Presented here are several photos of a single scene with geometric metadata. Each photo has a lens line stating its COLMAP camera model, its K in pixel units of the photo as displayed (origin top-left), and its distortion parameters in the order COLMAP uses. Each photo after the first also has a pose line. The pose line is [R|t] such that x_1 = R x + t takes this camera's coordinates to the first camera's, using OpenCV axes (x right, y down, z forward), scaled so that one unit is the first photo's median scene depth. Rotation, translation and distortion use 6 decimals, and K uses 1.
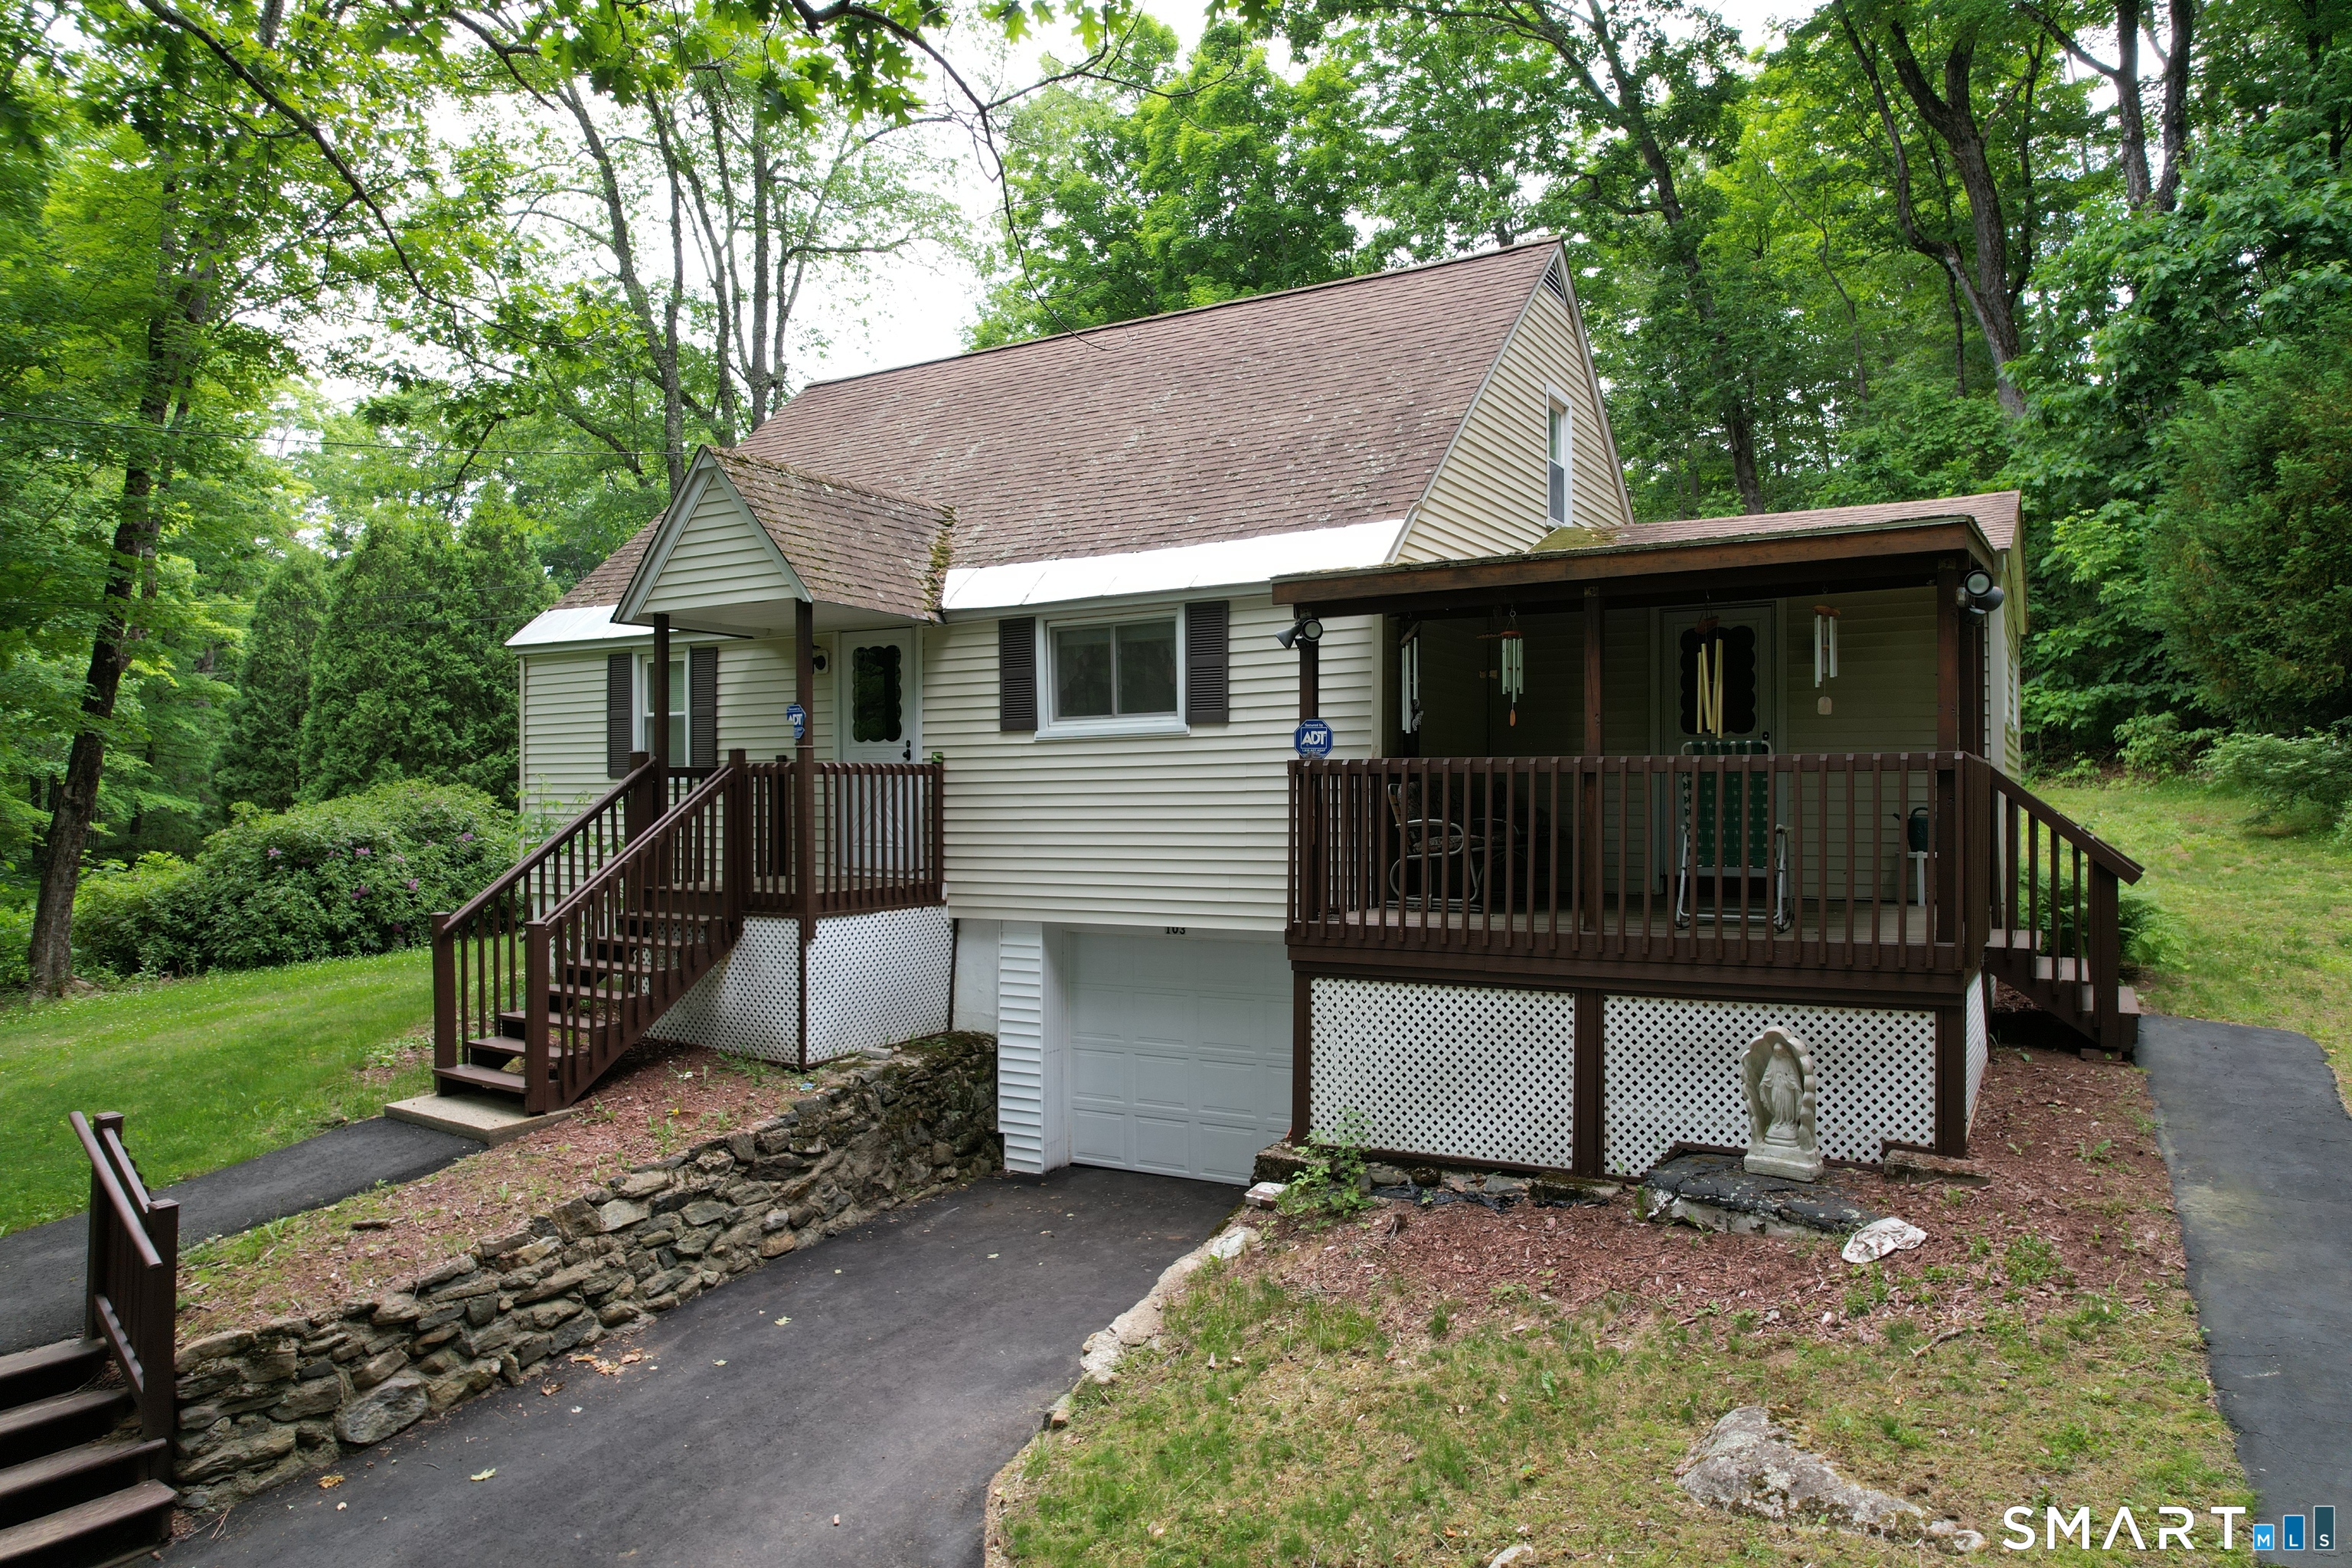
lens RADIAL K [[1523.7, 0, 1176.0], [0, 1523.7, 784.0], [0, 0, 1]] dist [-0.027280, 0.002814]
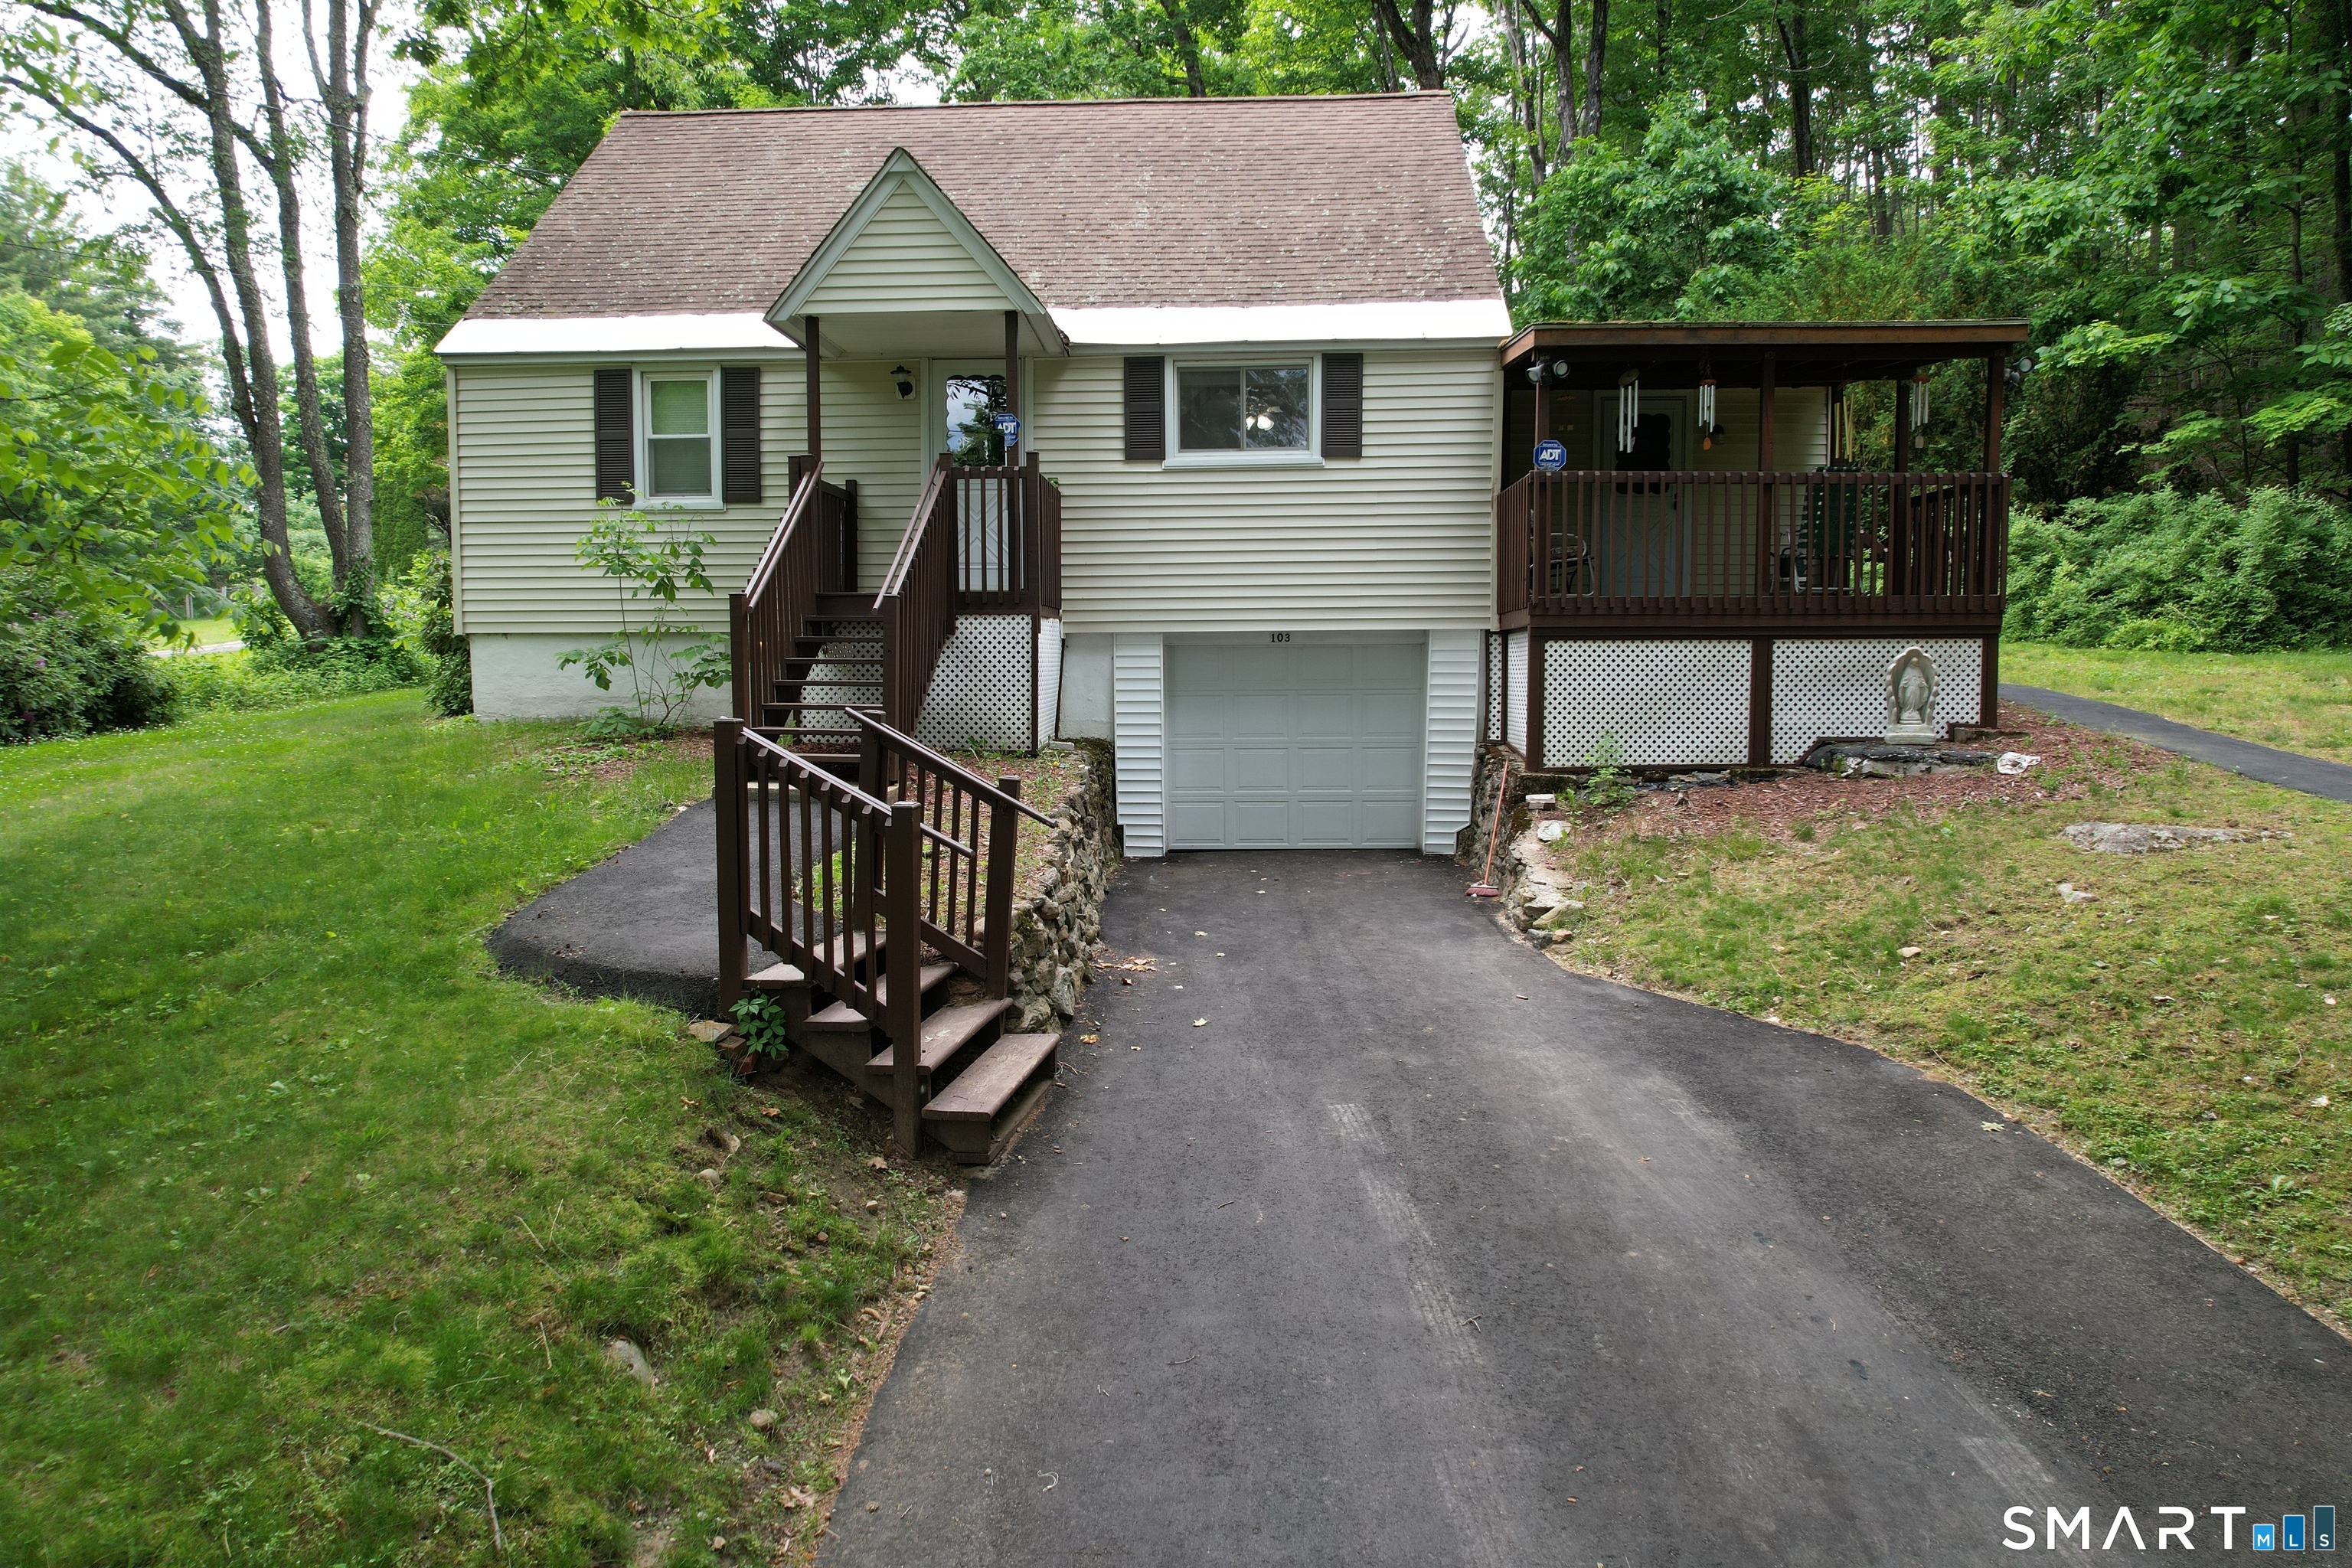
lens RADIAL K [[1520.5, 0, 1169.9], [0, 1520.5, 805.1], [0, 0, 1]] dist [-0.056636, 0.082398]
pose [[0.883502, -0.036159, 0.467031, -0.760997], [-0.005359, 0.996171, 0.087264, 0.147926], [-0.468398, -0.079601, 0.879925, 0.001907]]
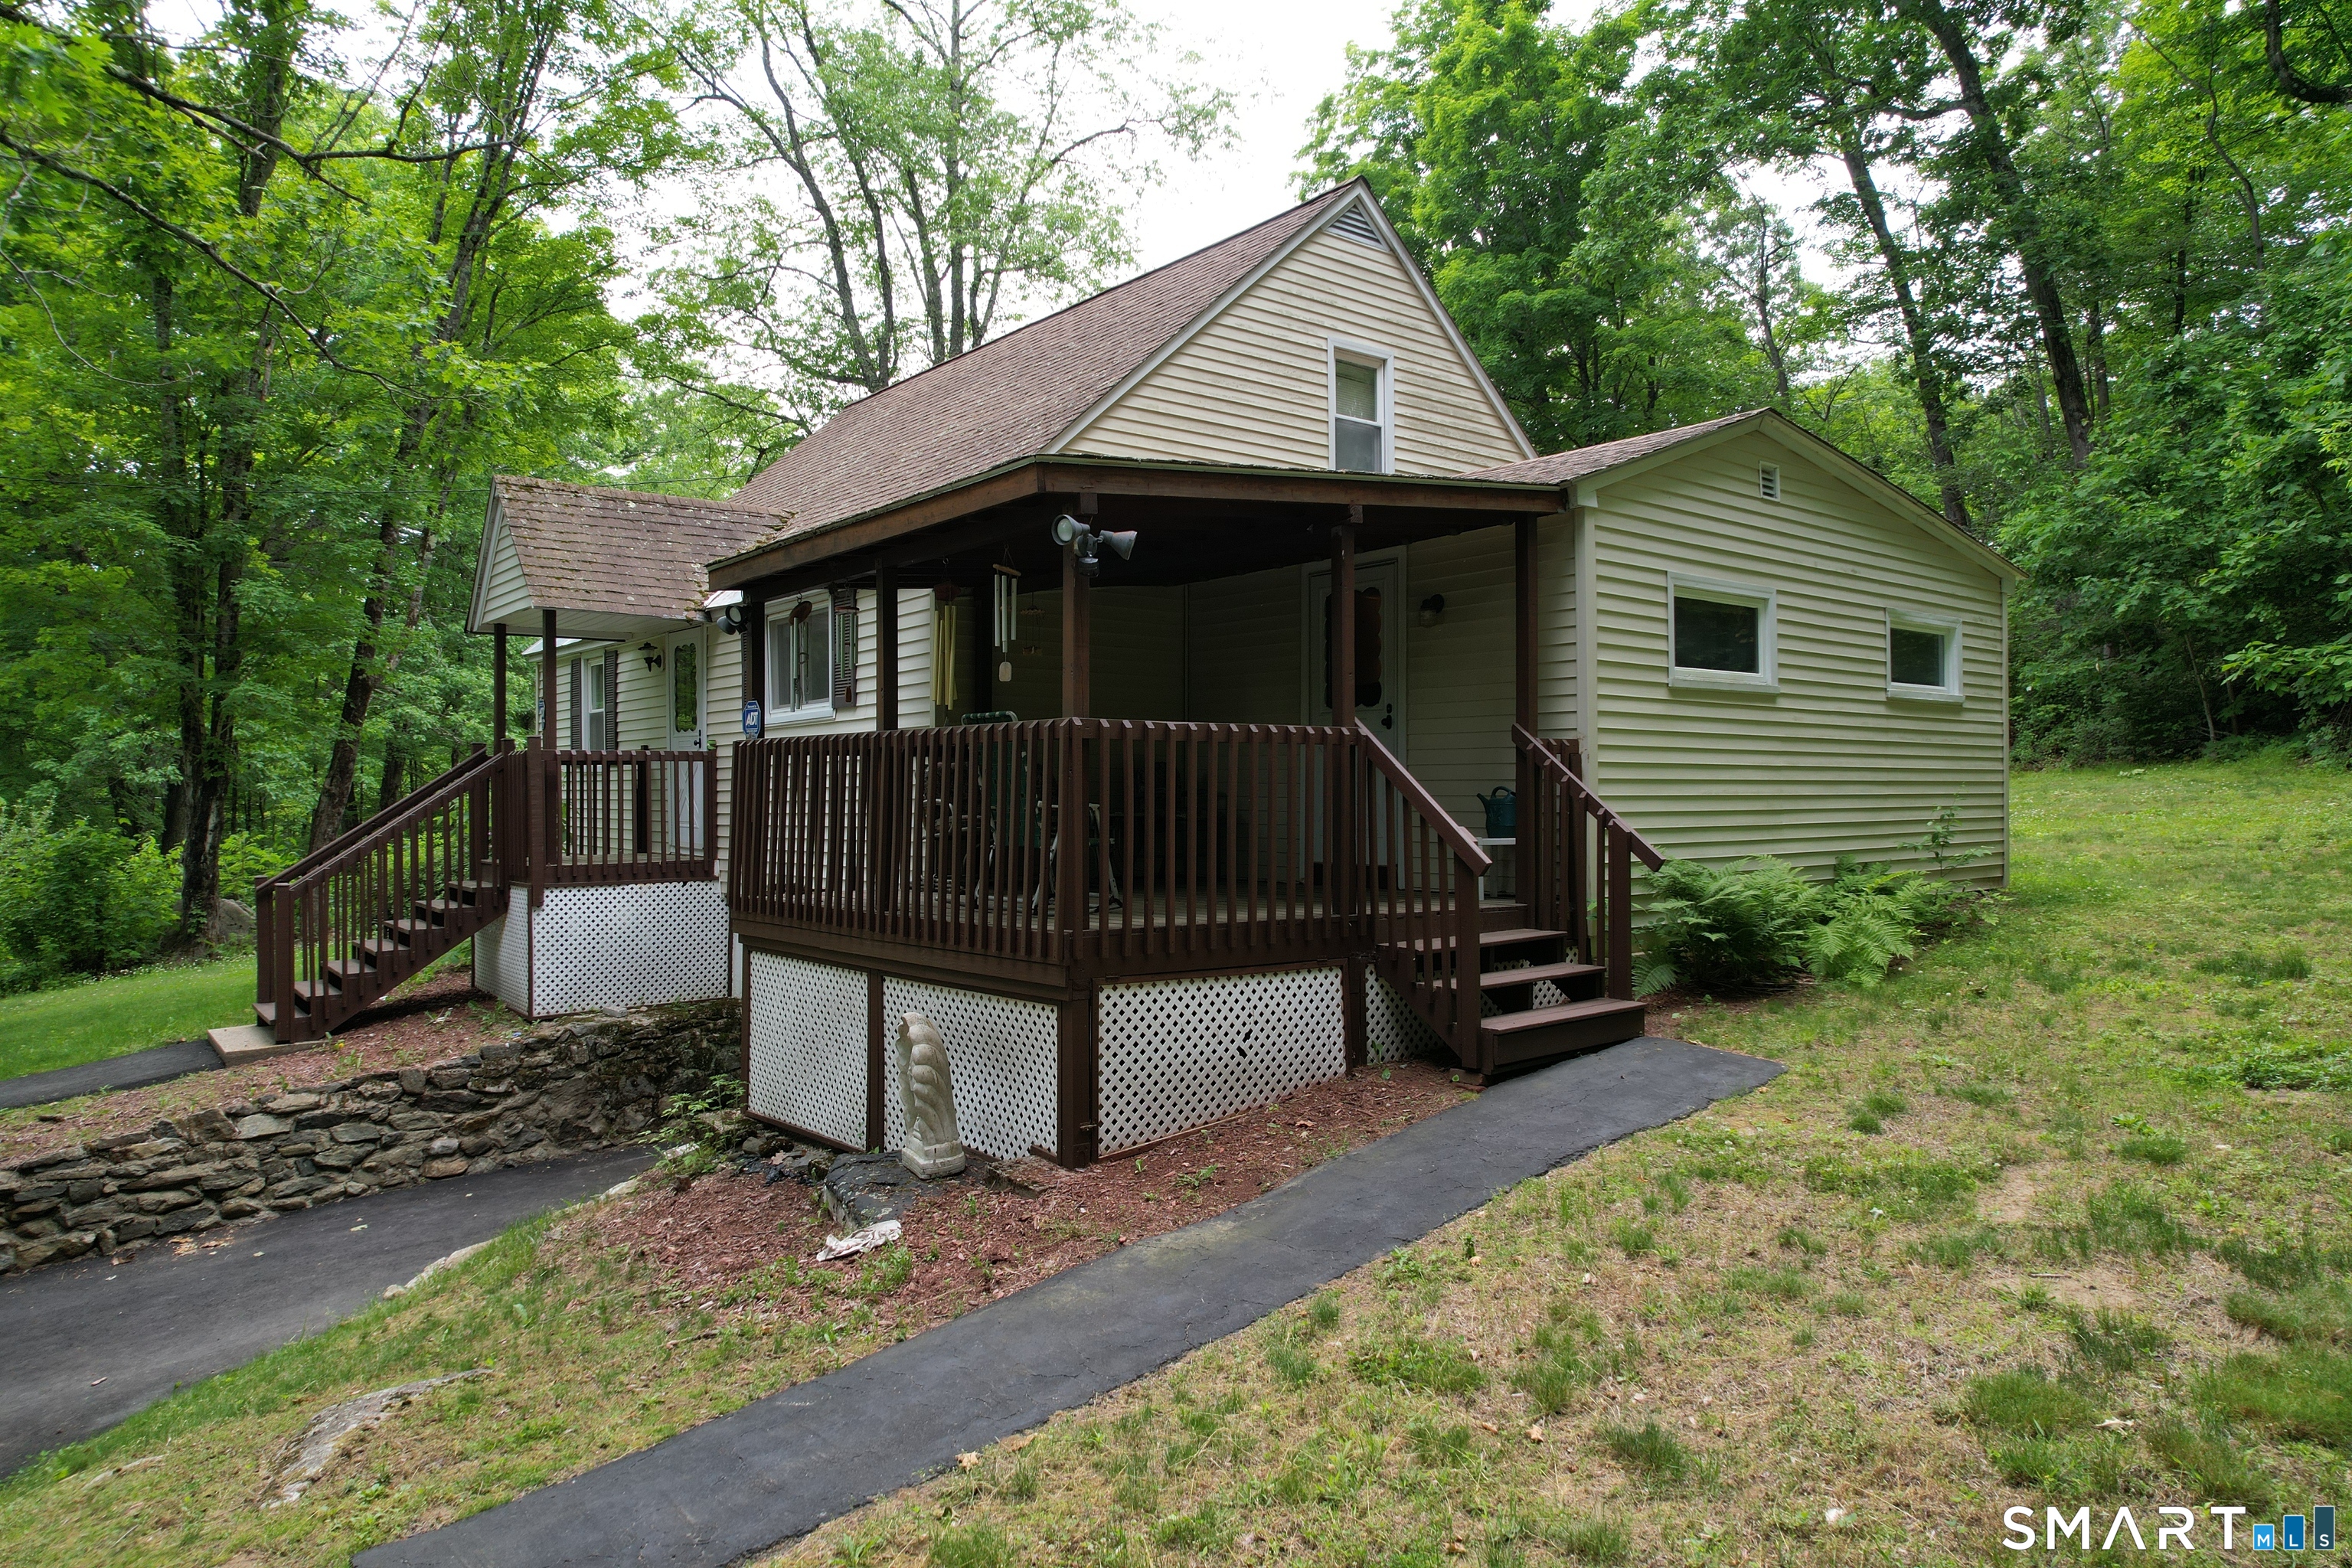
lens RADIAL K [[1520.5, 0, 1169.9], [0, 1520.5, 805.1], [0, 0, 1]] dist [-0.056636, 0.082398]
pose [[0.937400, 0.004715, -0.348221, 0.678508], [0.000392, 0.999893, 0.014595, 0.012223], [0.348253, -0.013818, 0.937299, 0.129556]]
